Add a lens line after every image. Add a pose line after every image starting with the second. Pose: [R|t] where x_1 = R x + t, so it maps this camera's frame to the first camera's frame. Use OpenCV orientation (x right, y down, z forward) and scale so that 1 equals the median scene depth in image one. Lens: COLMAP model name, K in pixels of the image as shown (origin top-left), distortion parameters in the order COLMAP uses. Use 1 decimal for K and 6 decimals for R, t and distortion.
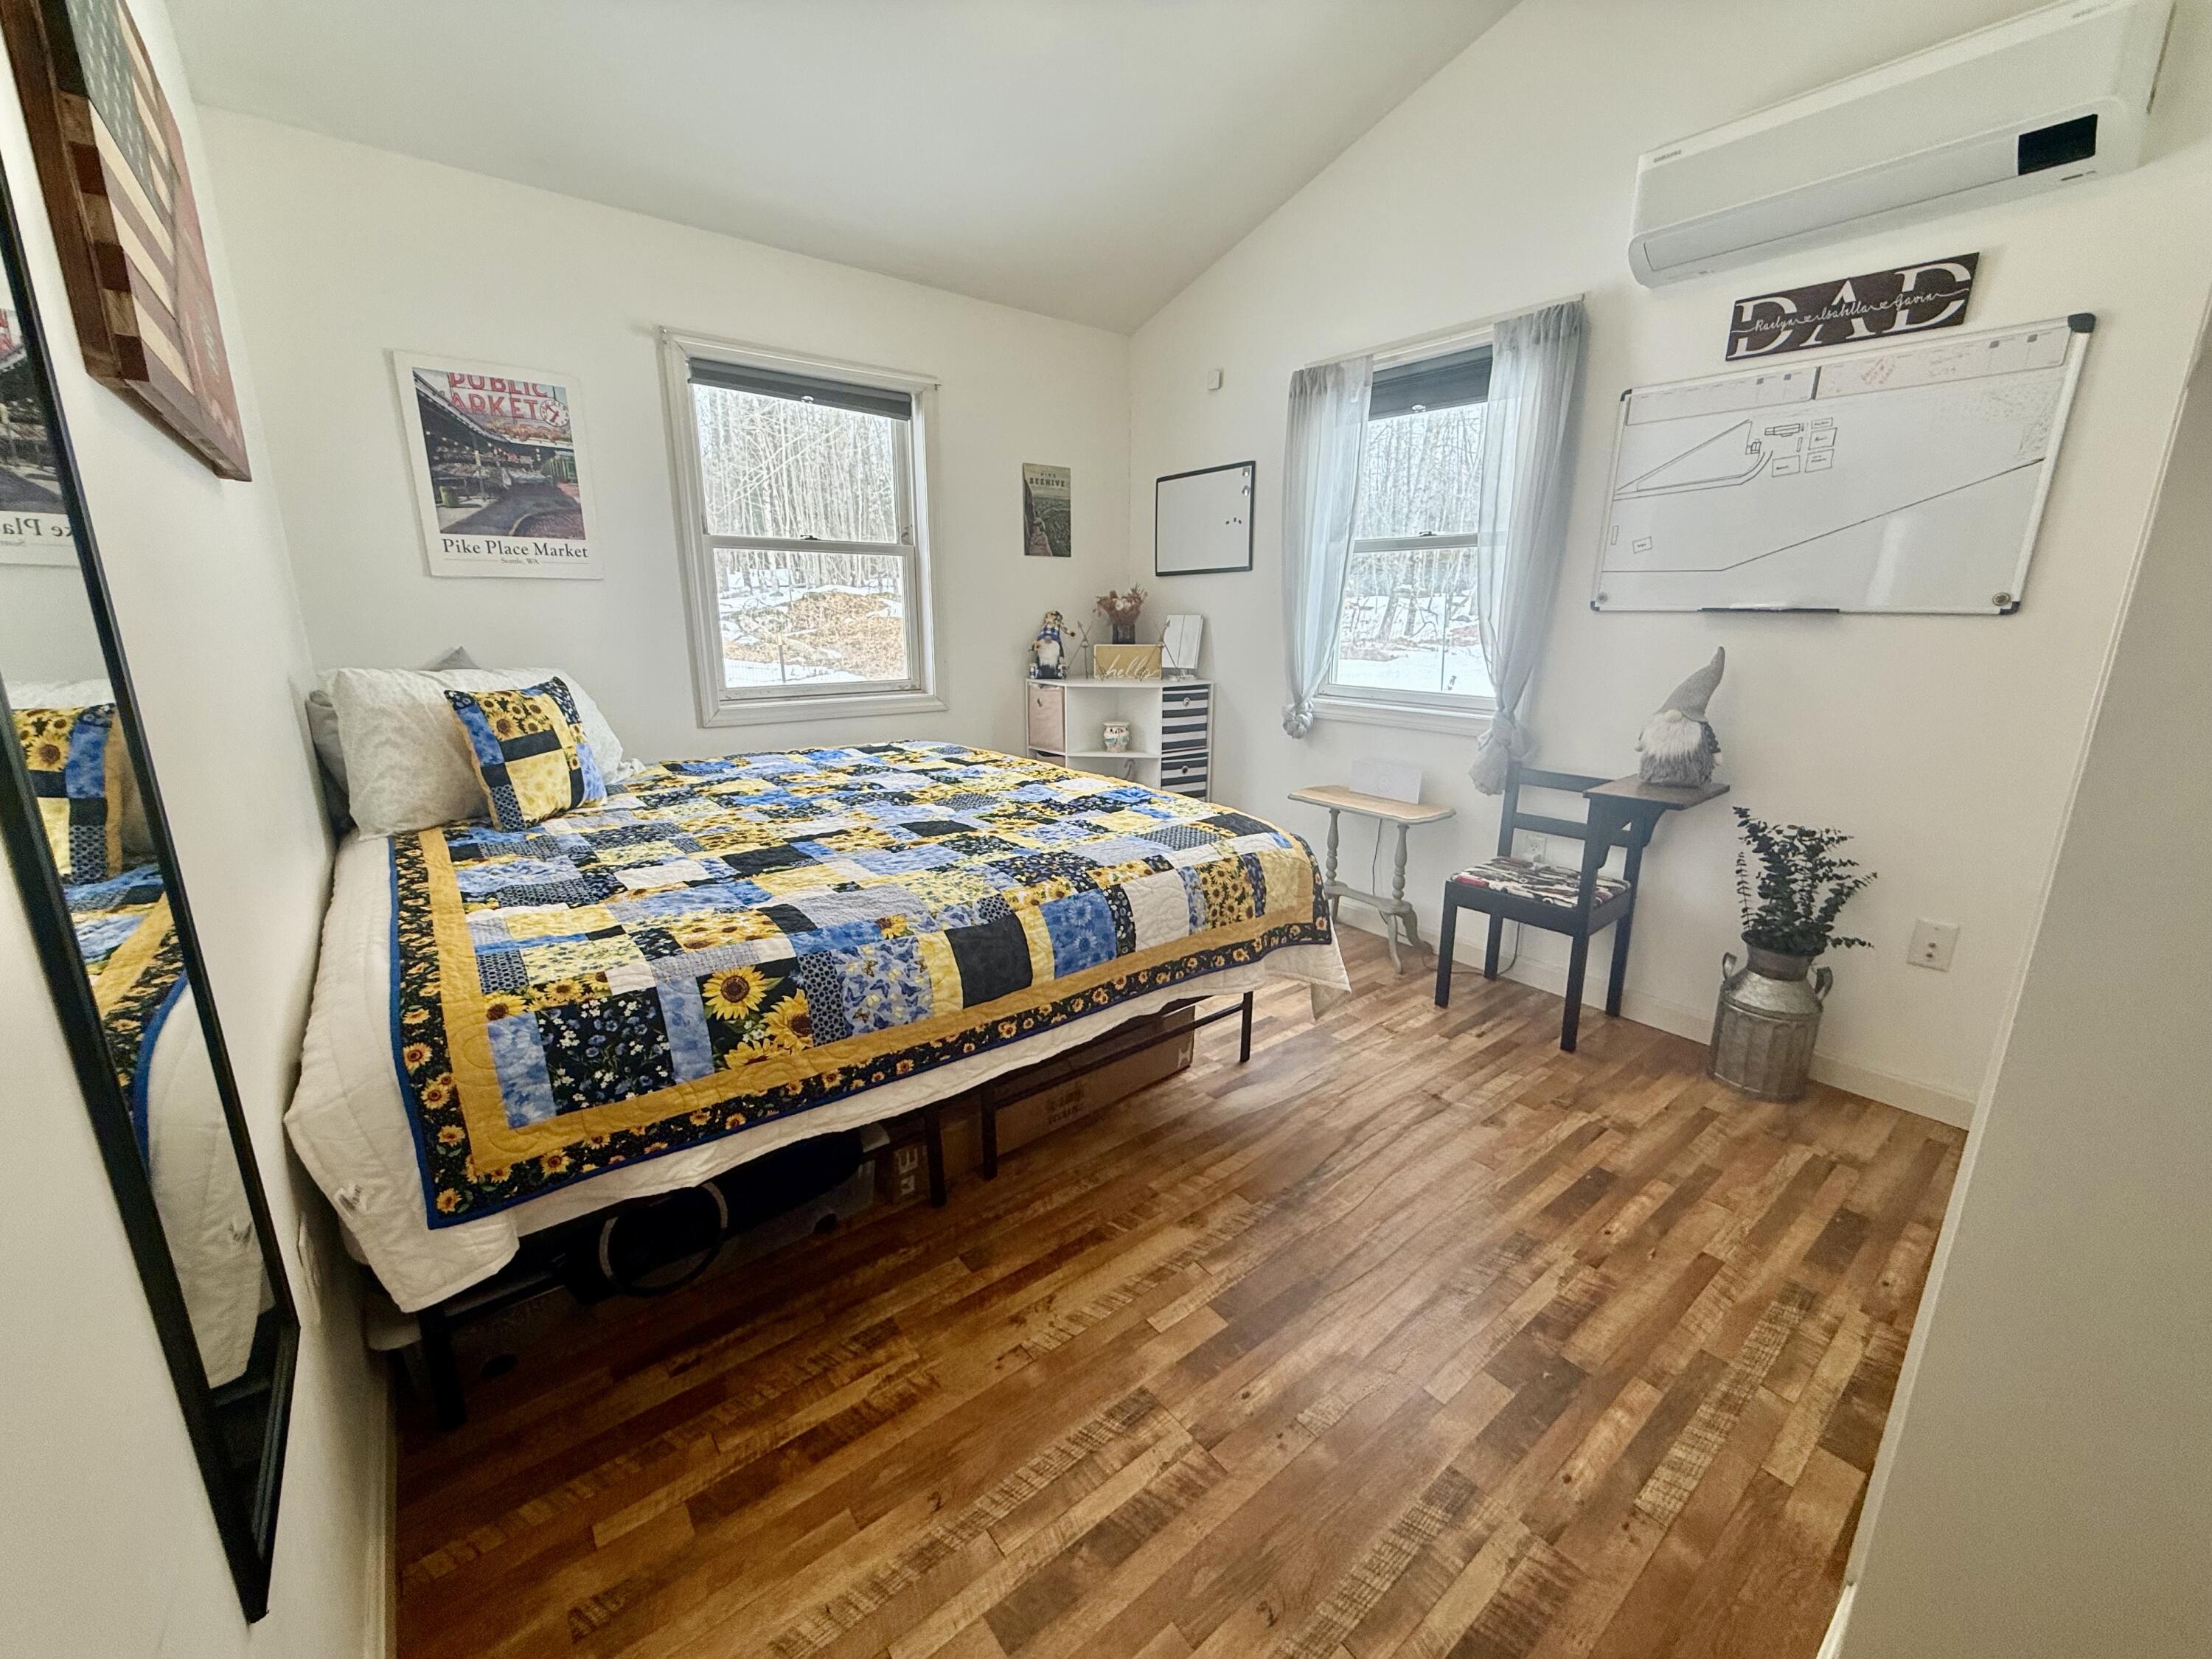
lens RADIAL K [[881.4, 0, 1104.1], [0, 881.4, 829.0], [0, 0, 1]] dist [-0.000132, 0.000167]
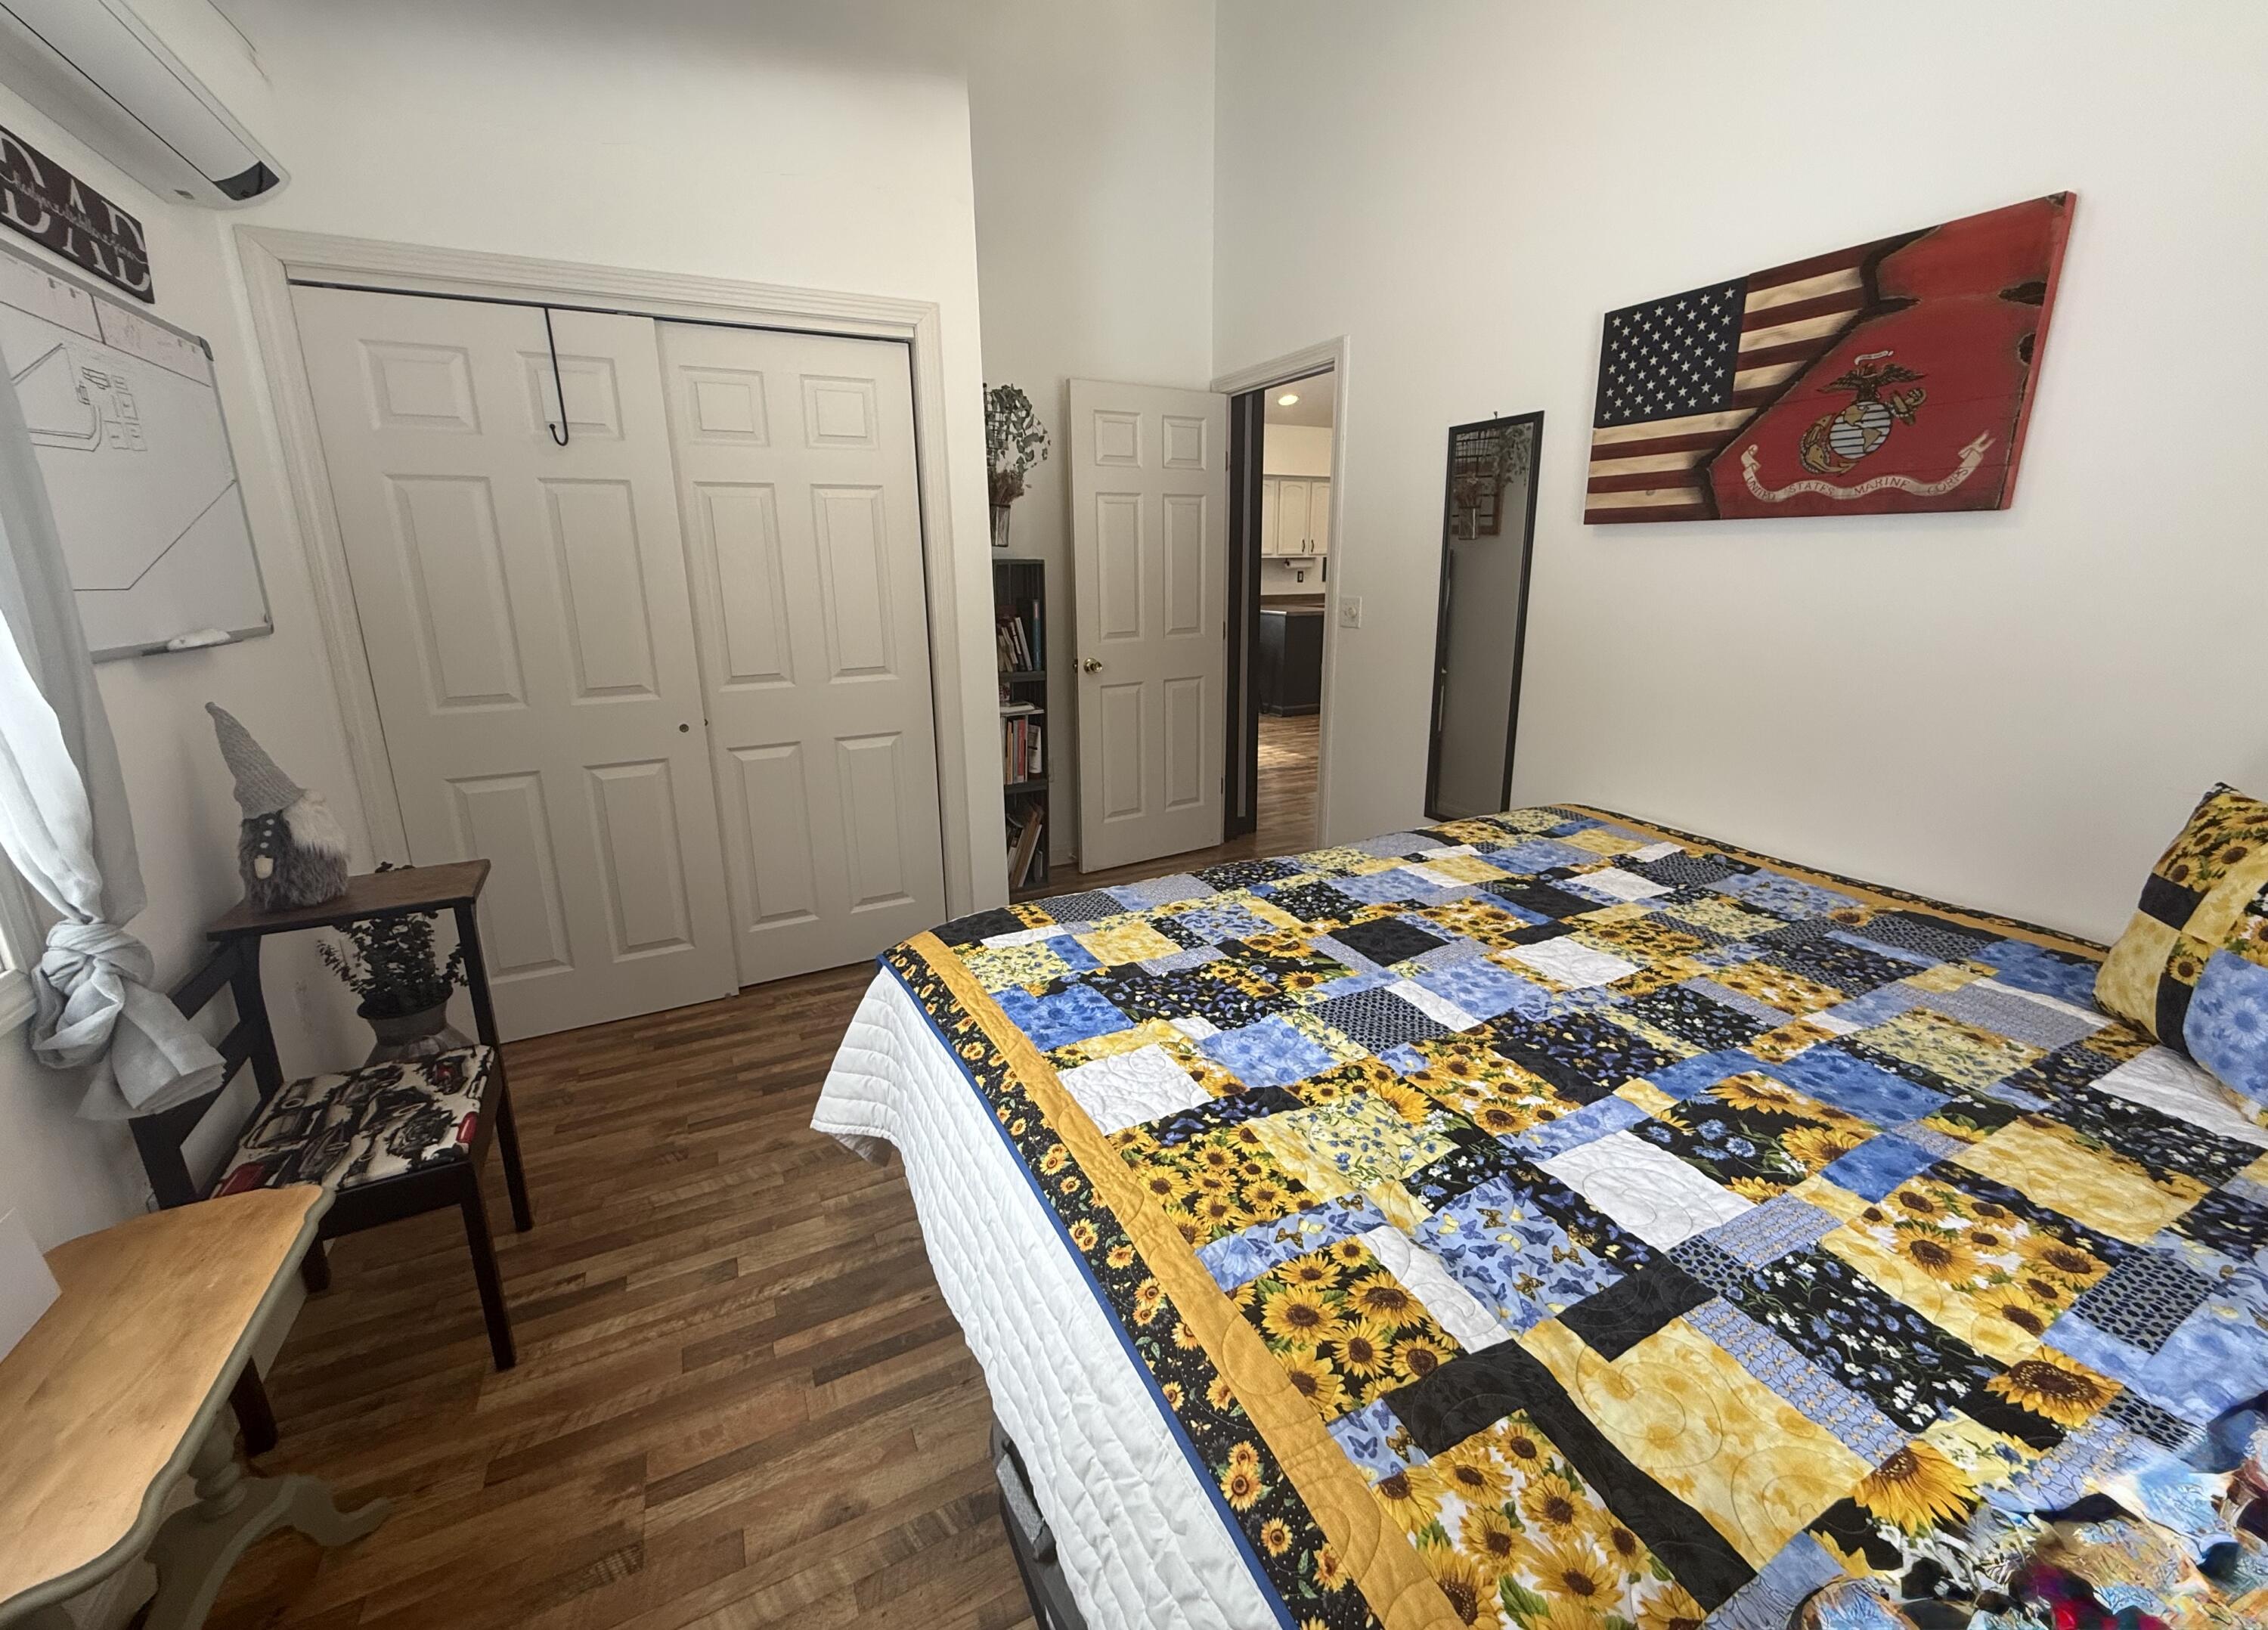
lens RADIAL K [[933.9, 0, 1136.0], [0, 933.9, 803.8], [0, 0, 1]] dist [0.000562, 0.000008]
pose [[-0.979521, -0.046477, 0.195904, -0.145408], [0.054897, 0.874476, 0.481952, -0.529335], [-0.193713, 0.482837, -0.854016, 1.811081]]
